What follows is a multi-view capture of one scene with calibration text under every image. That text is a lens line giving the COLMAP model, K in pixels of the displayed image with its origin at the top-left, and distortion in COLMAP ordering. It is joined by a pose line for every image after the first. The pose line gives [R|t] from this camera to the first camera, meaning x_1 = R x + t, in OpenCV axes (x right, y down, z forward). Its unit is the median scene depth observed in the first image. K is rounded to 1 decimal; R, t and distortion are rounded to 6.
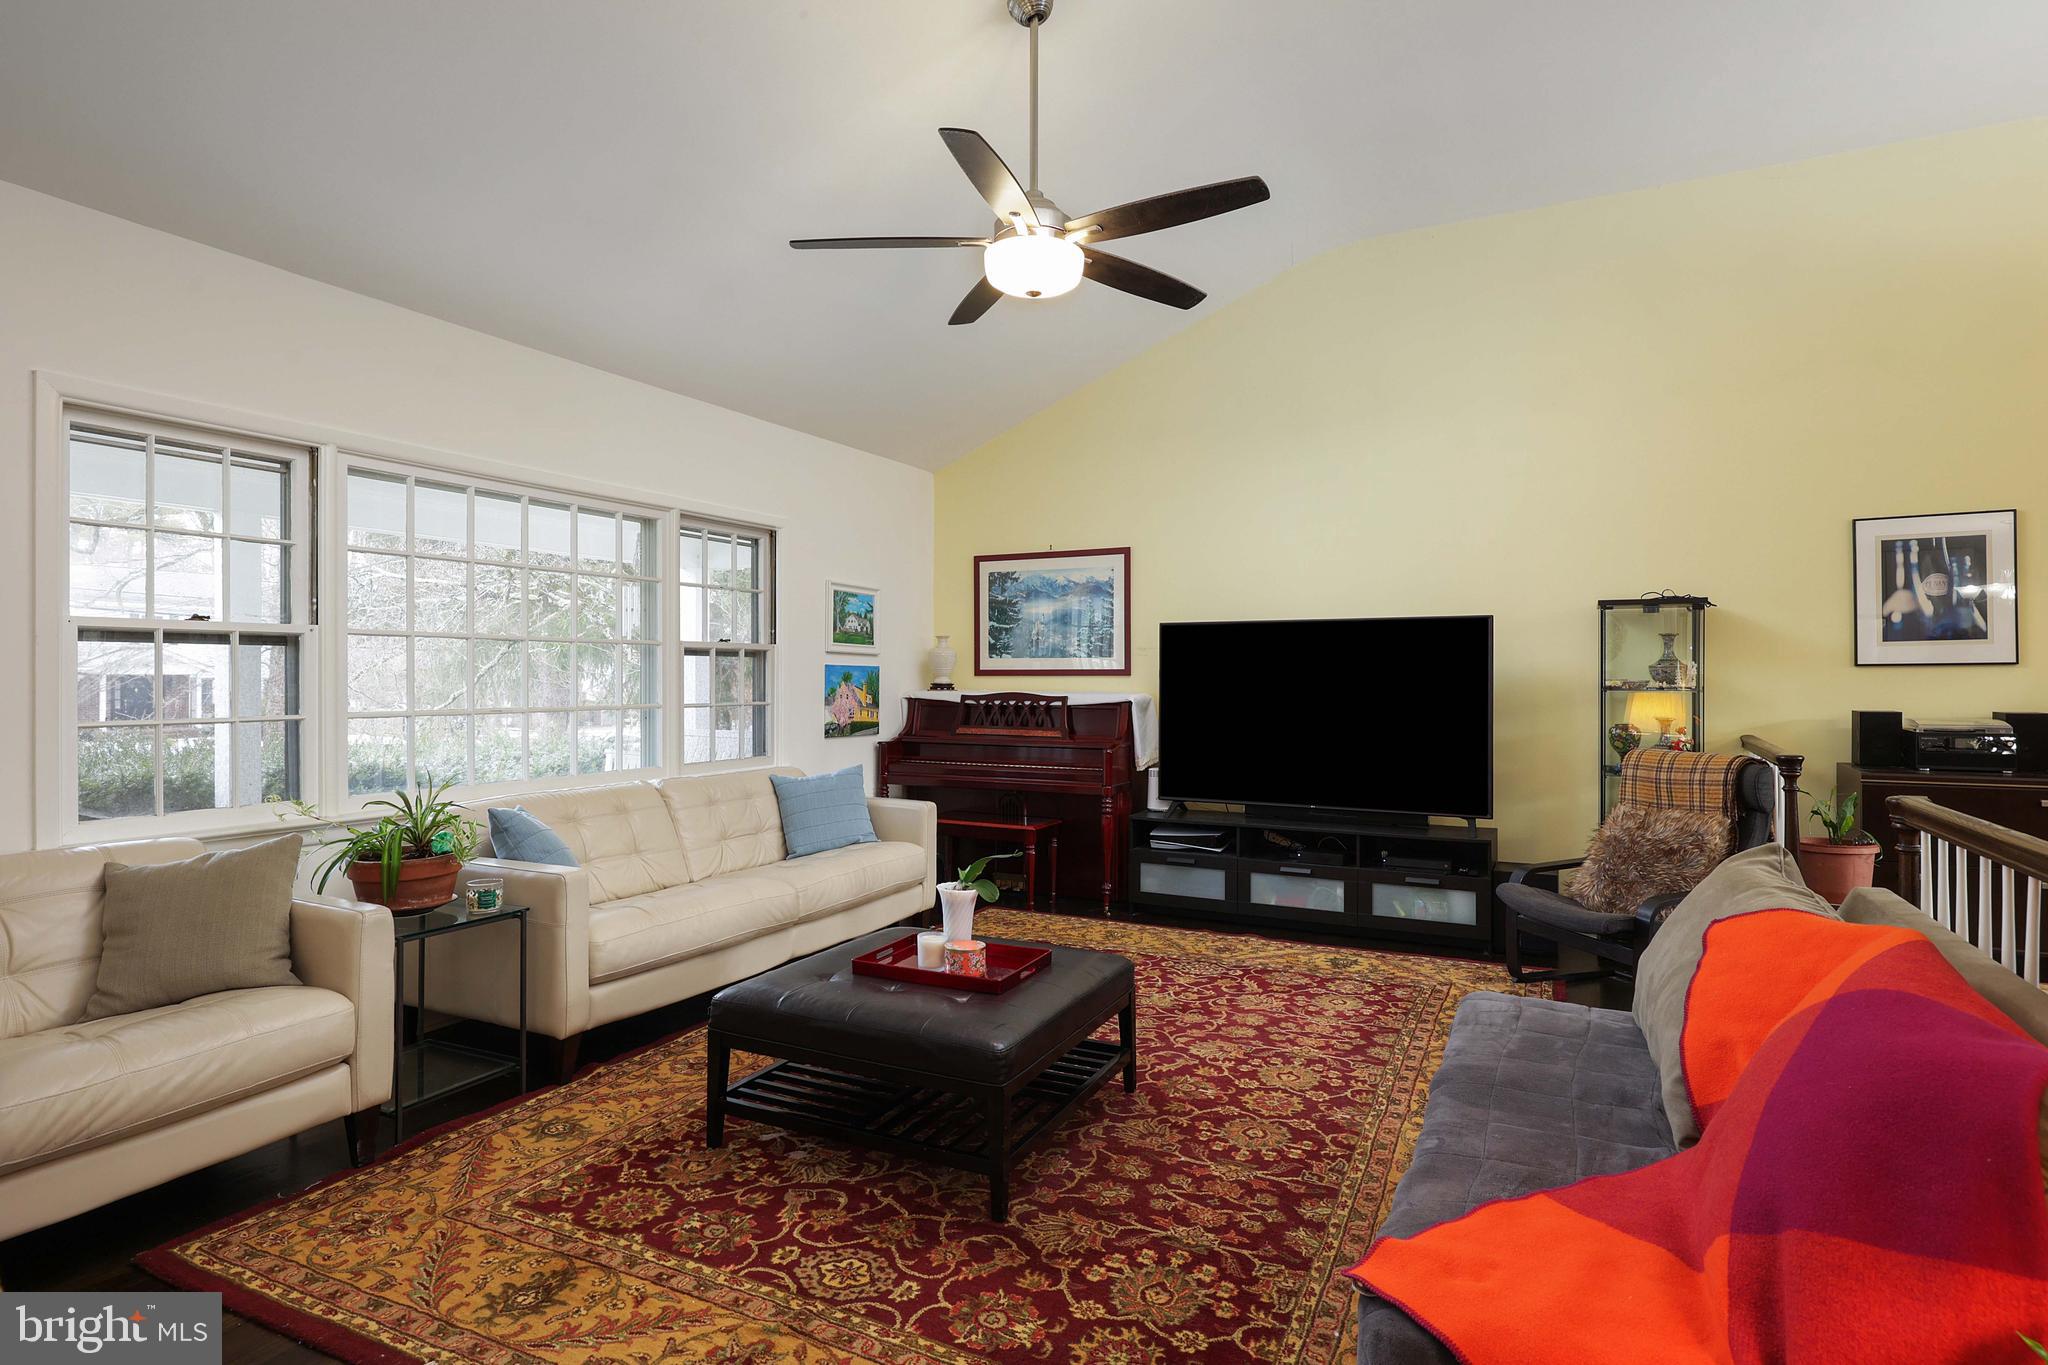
lens RADIAL K [[1080.5, 0, 1029.1], [0, 1080.5, 677.5], [0, 0, 1]] dist [0.003339, -0.000208]
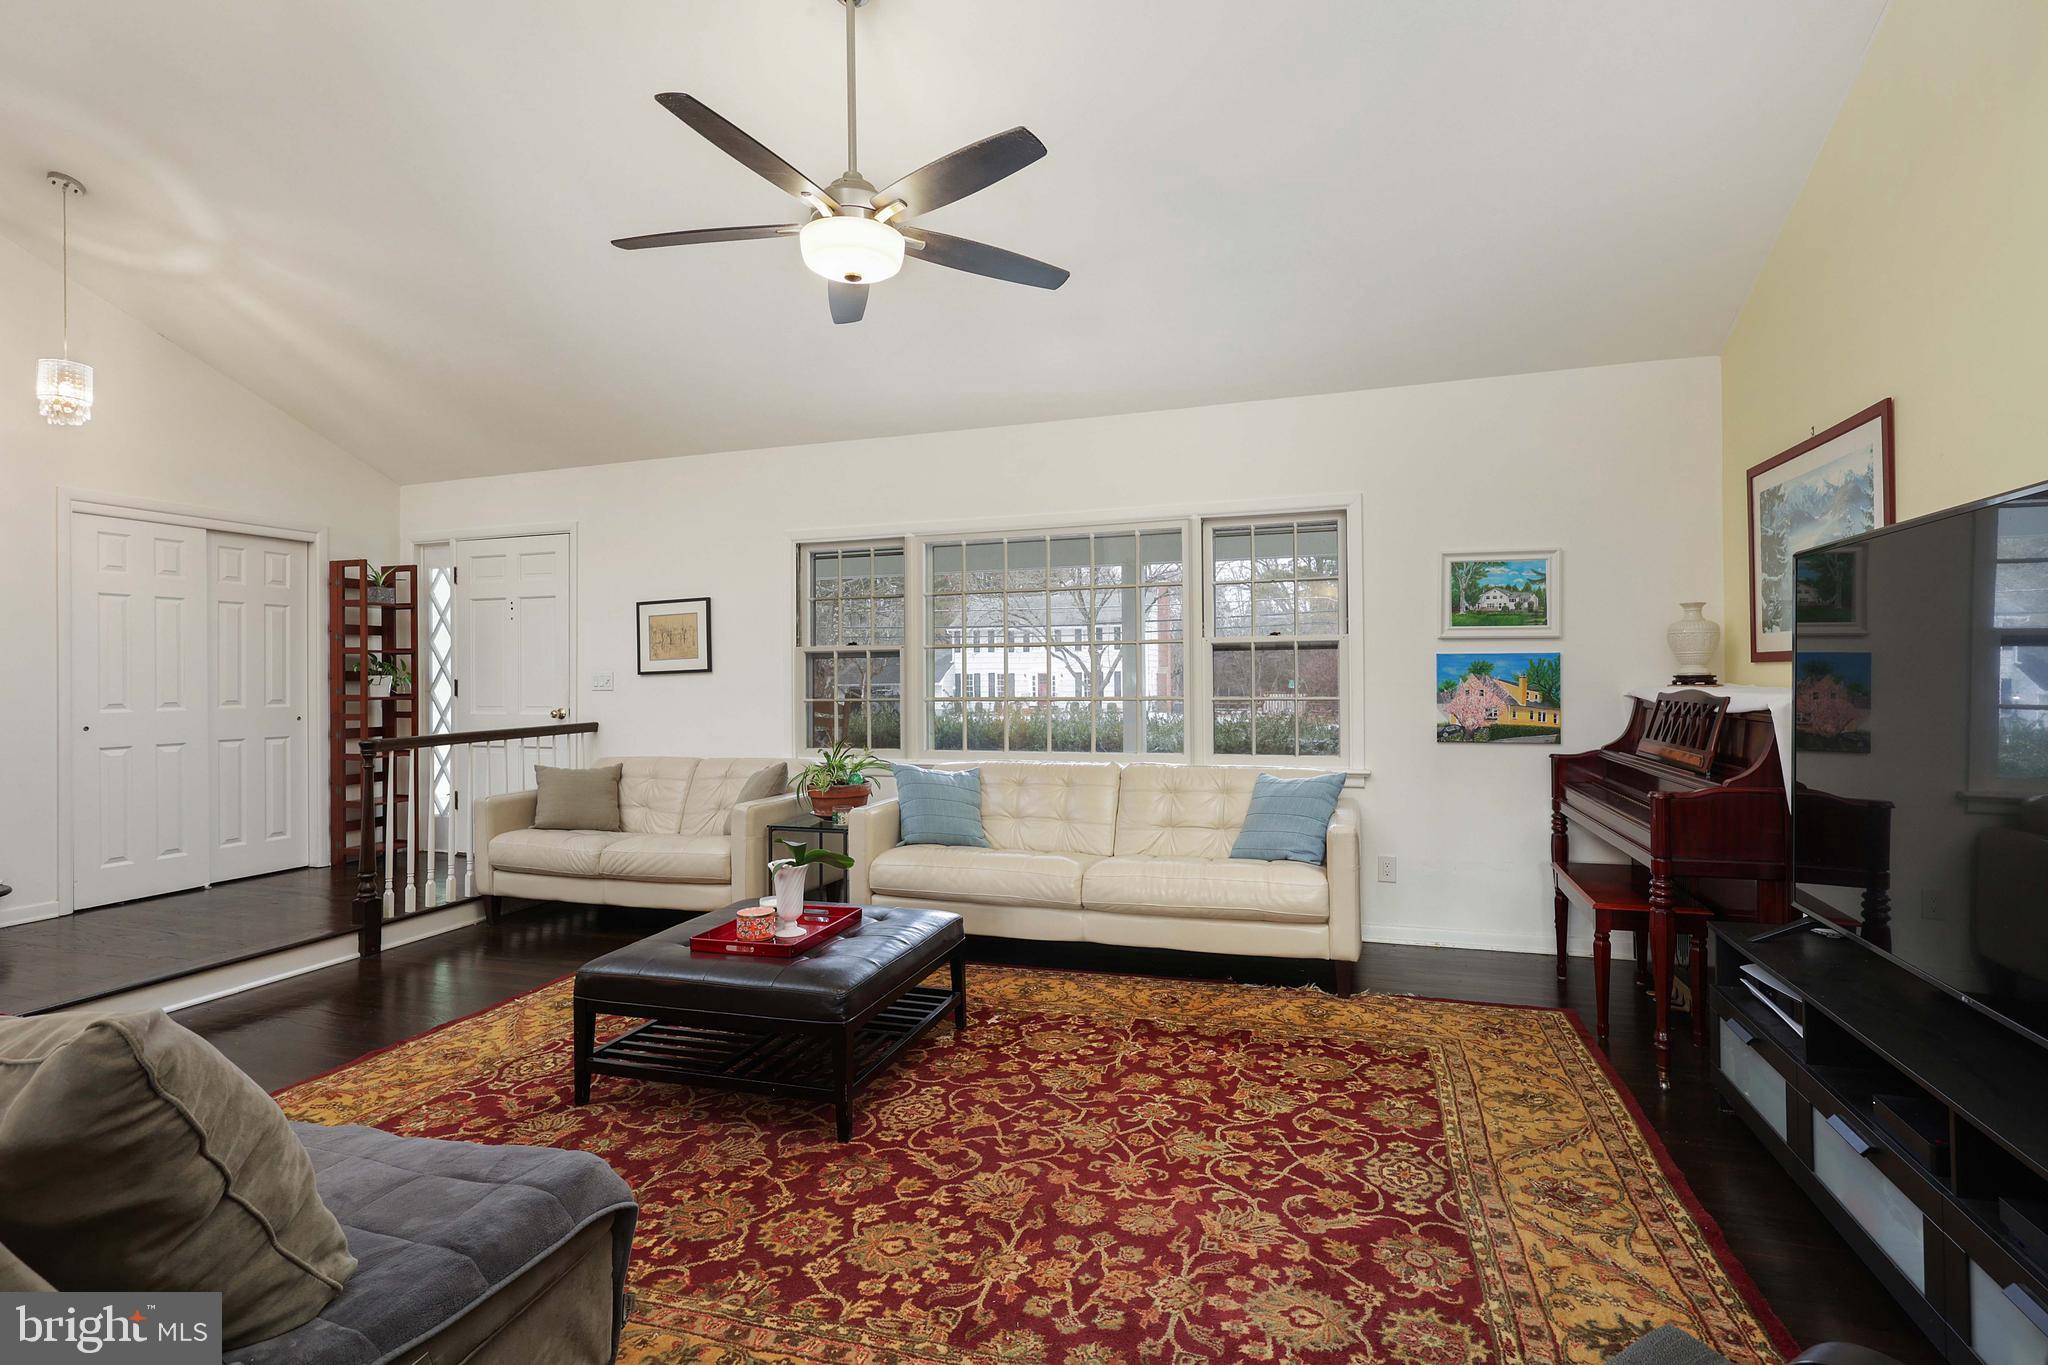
lens RADIAL K [[979.9, 0, 1034.4], [0, 979.9, 677.6], [0, 0, 1]] dist [0.000167, 0.000219]
pose [[0.151558, -0.002992, -0.988444, 0.905848], [0.009958, 0.999949, -0.001500, 0.007941], [0.988398, -0.009616, 0.151580, 1.033635]]
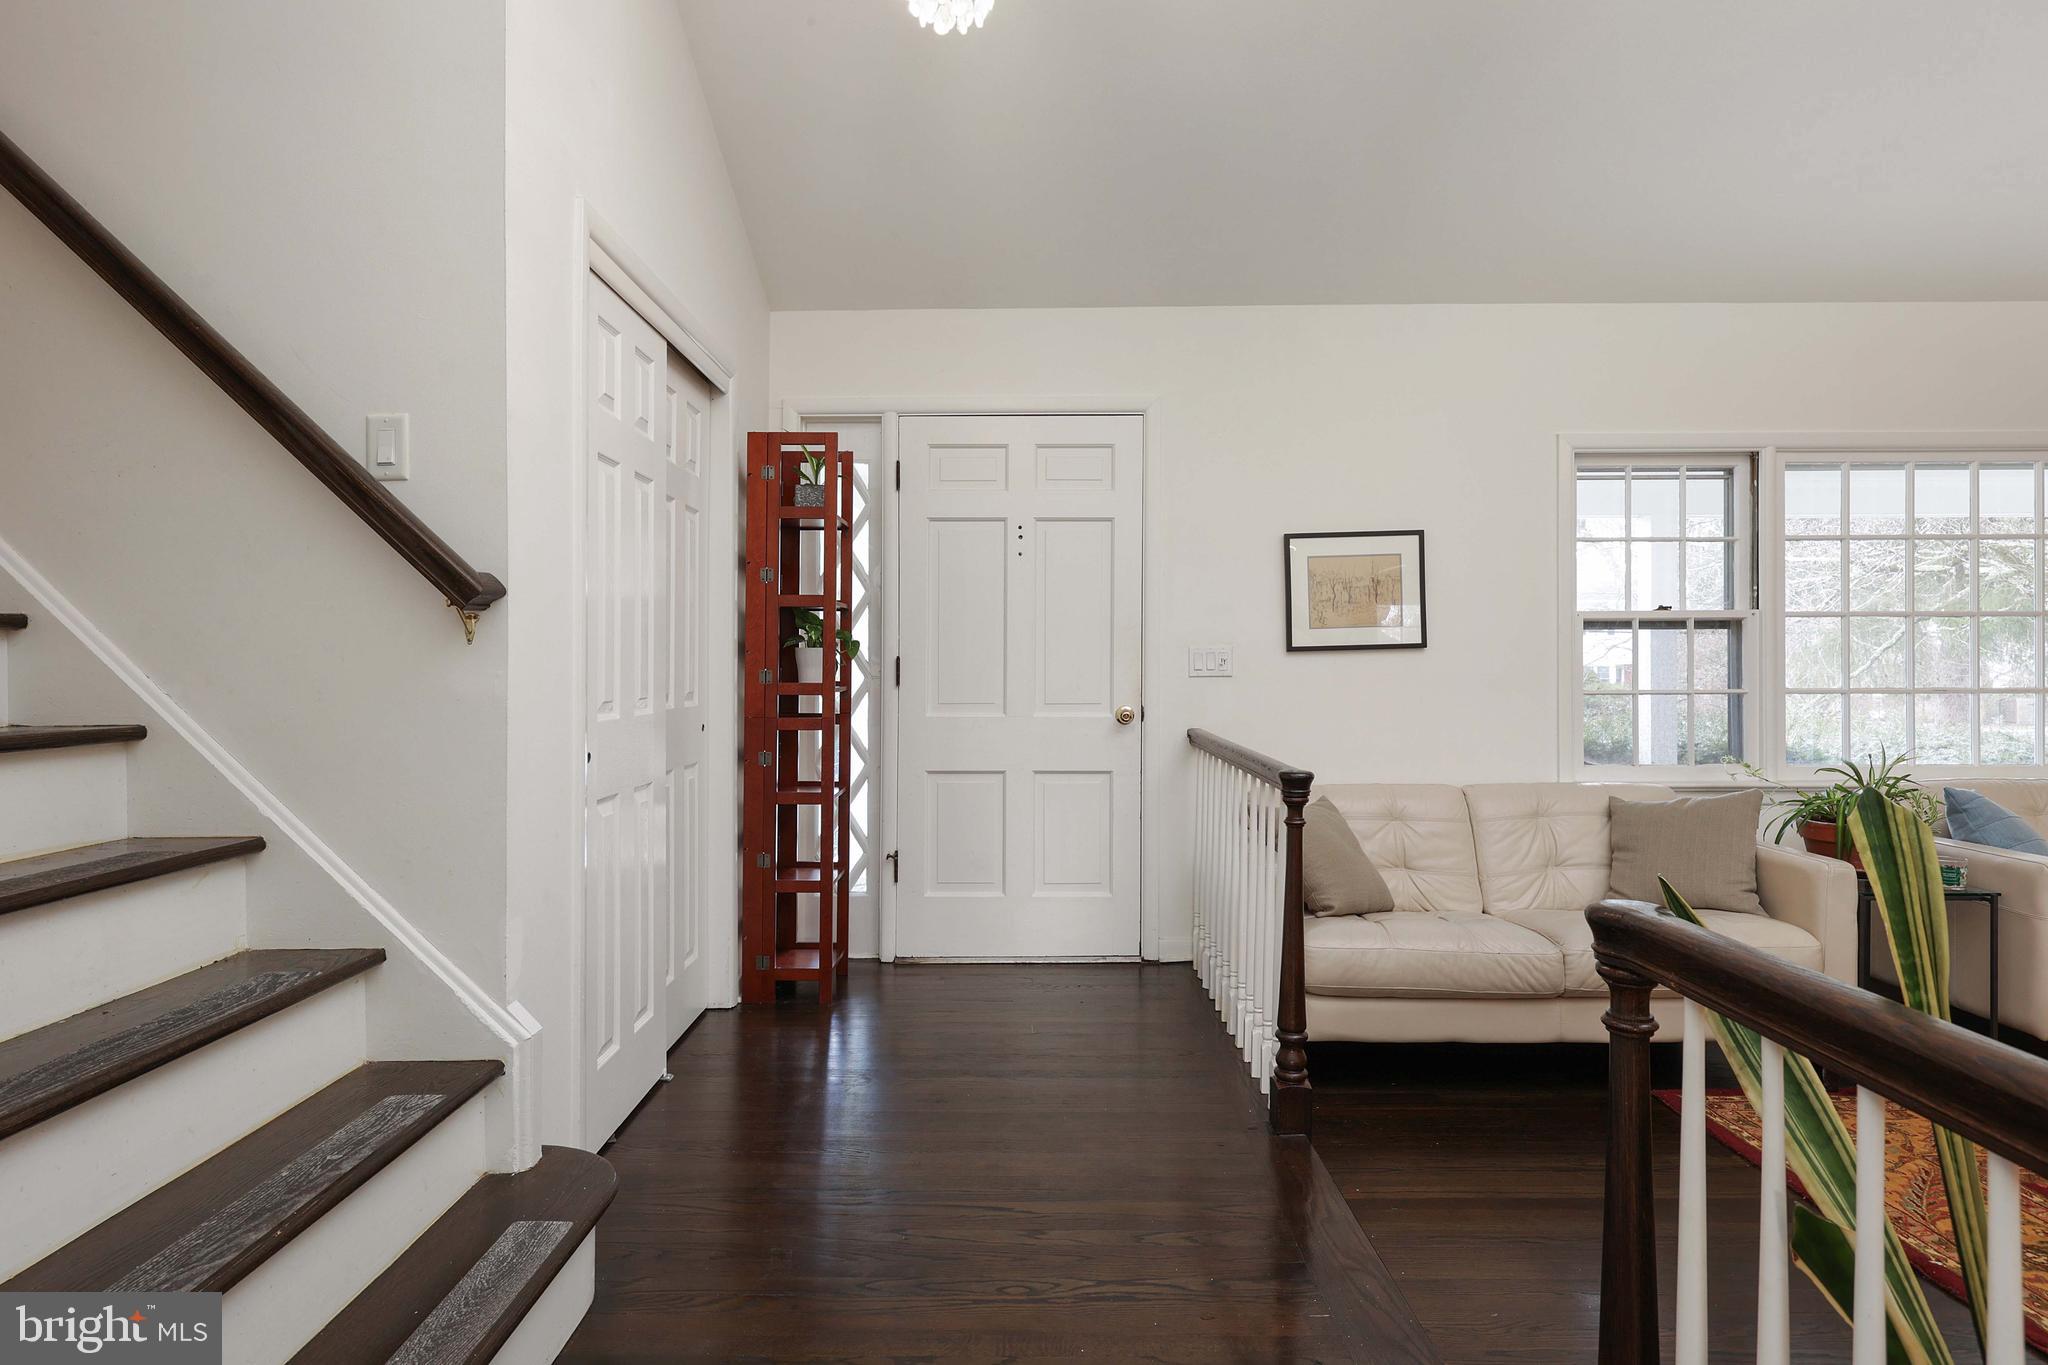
lens RADIAL K [[1080.5, 0, 1027.1], [0, 1080.5, 675.3], [0, 0, 1]] dist [0.003339, -0.000208]
pose [[0.443732, 0.010832, -0.896094, 0.014003], [0.002690, 0.999906, 0.013419, 0.002657], [0.896155, -0.008365, 0.443661, -0.178561]]
